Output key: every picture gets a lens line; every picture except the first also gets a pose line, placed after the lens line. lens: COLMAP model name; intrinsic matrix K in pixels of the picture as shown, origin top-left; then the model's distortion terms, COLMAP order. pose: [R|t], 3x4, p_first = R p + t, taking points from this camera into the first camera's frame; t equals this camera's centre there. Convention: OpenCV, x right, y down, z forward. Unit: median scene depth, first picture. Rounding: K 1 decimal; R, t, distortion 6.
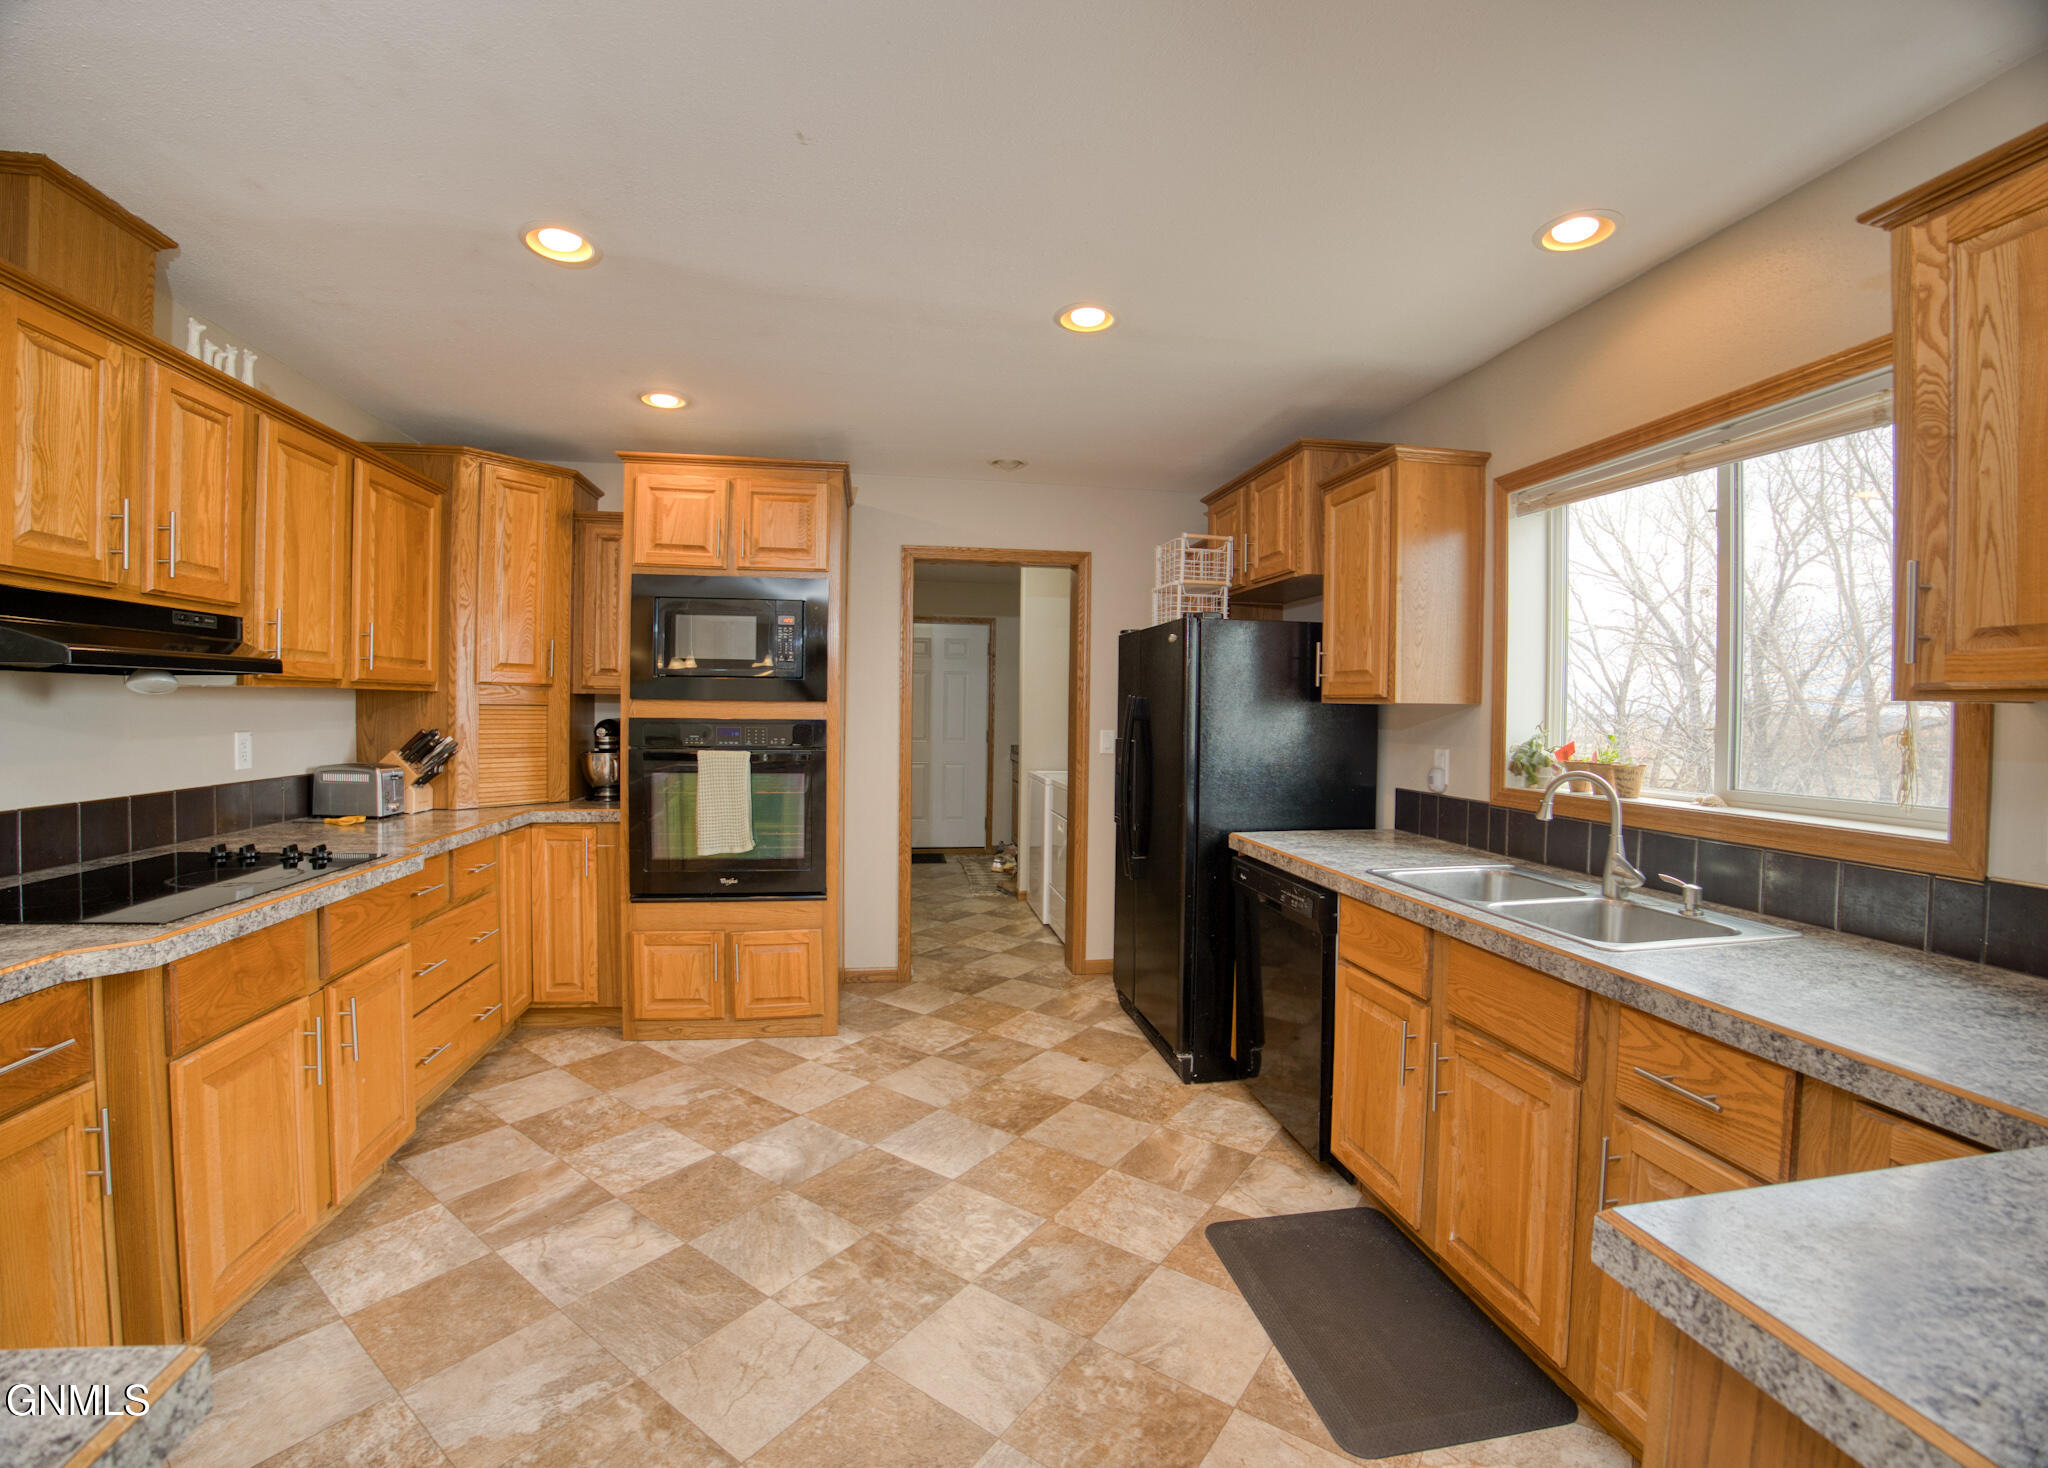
lens RADIAL K [[870.8, 0, 1001.3], [0, 870.8, 713.9], [0, 0, 1]] dist [-0.061493, -0.000125]
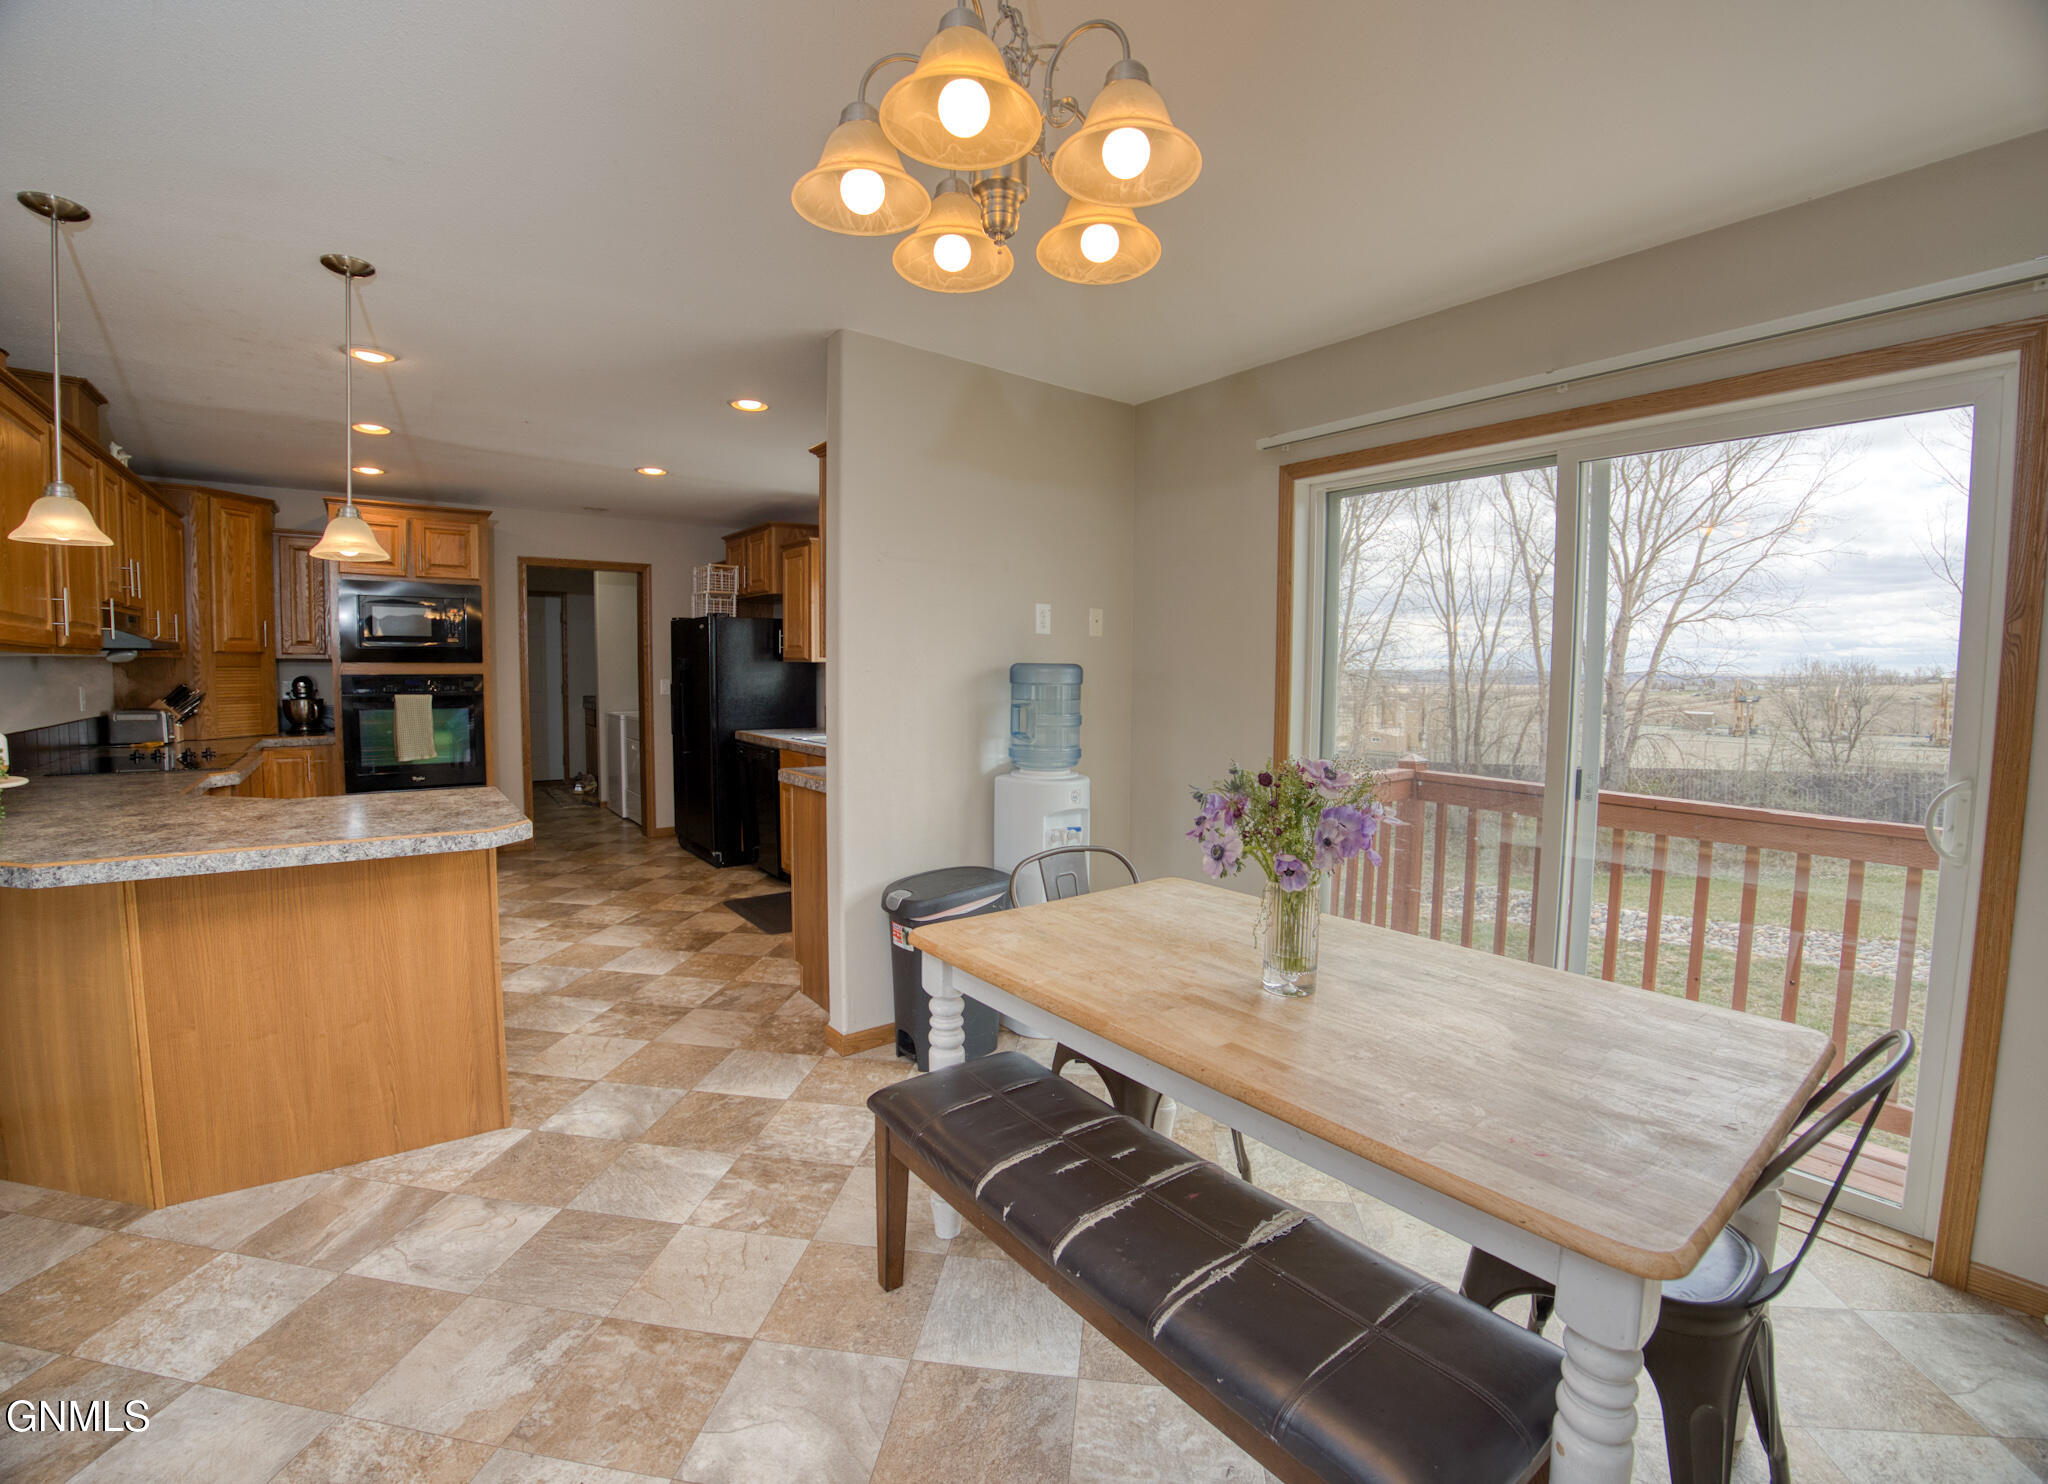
lens RADIAL K [[891.6, 0, 1016.2], [0, 891.6, 736.6], [0, 0, 1]] dist [-0.080360, 0.017353]
pose [[0.875056, -0.040716, 0.482306, -0.130031], [0.005296, 0.997201, 0.074575, 0.008877], [-0.483992, -0.062703, 0.872823, -0.967978]]
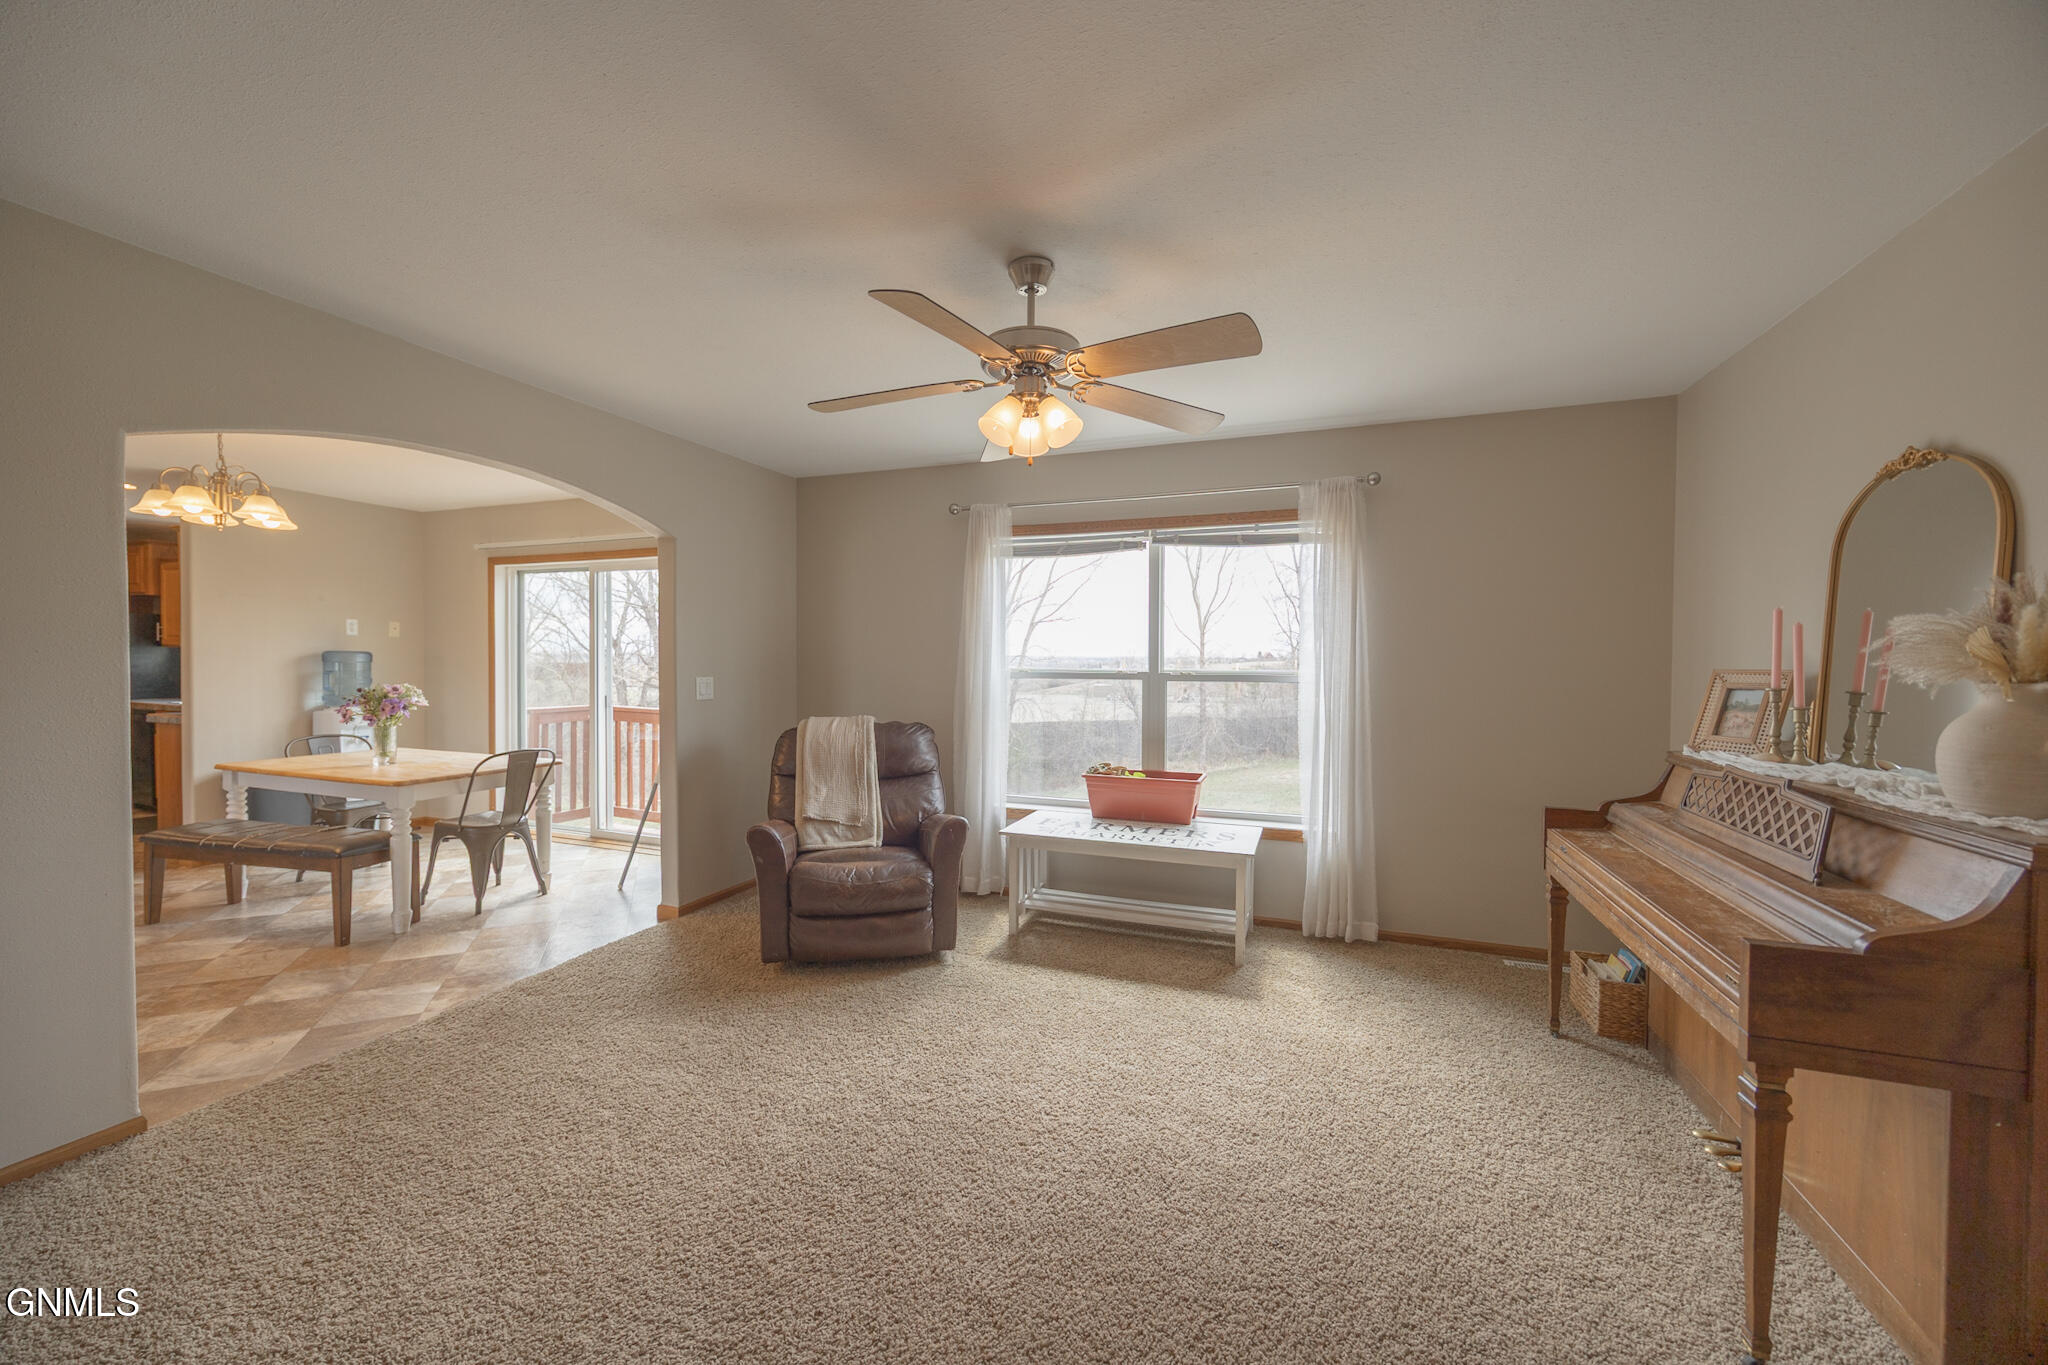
lens RADIAL K [[779.0, 0, 1024.0], [0, 779.0, 682.5], [0, 0, 1]] dist [0.002207, 0.000145]
pose [[0.487491, -0.032320, 0.872530, -0.387666], [0.000442, 0.999324, 0.036770, 0.007787], [-0.873128, -0.017539, 0.487175, -2.272389]]
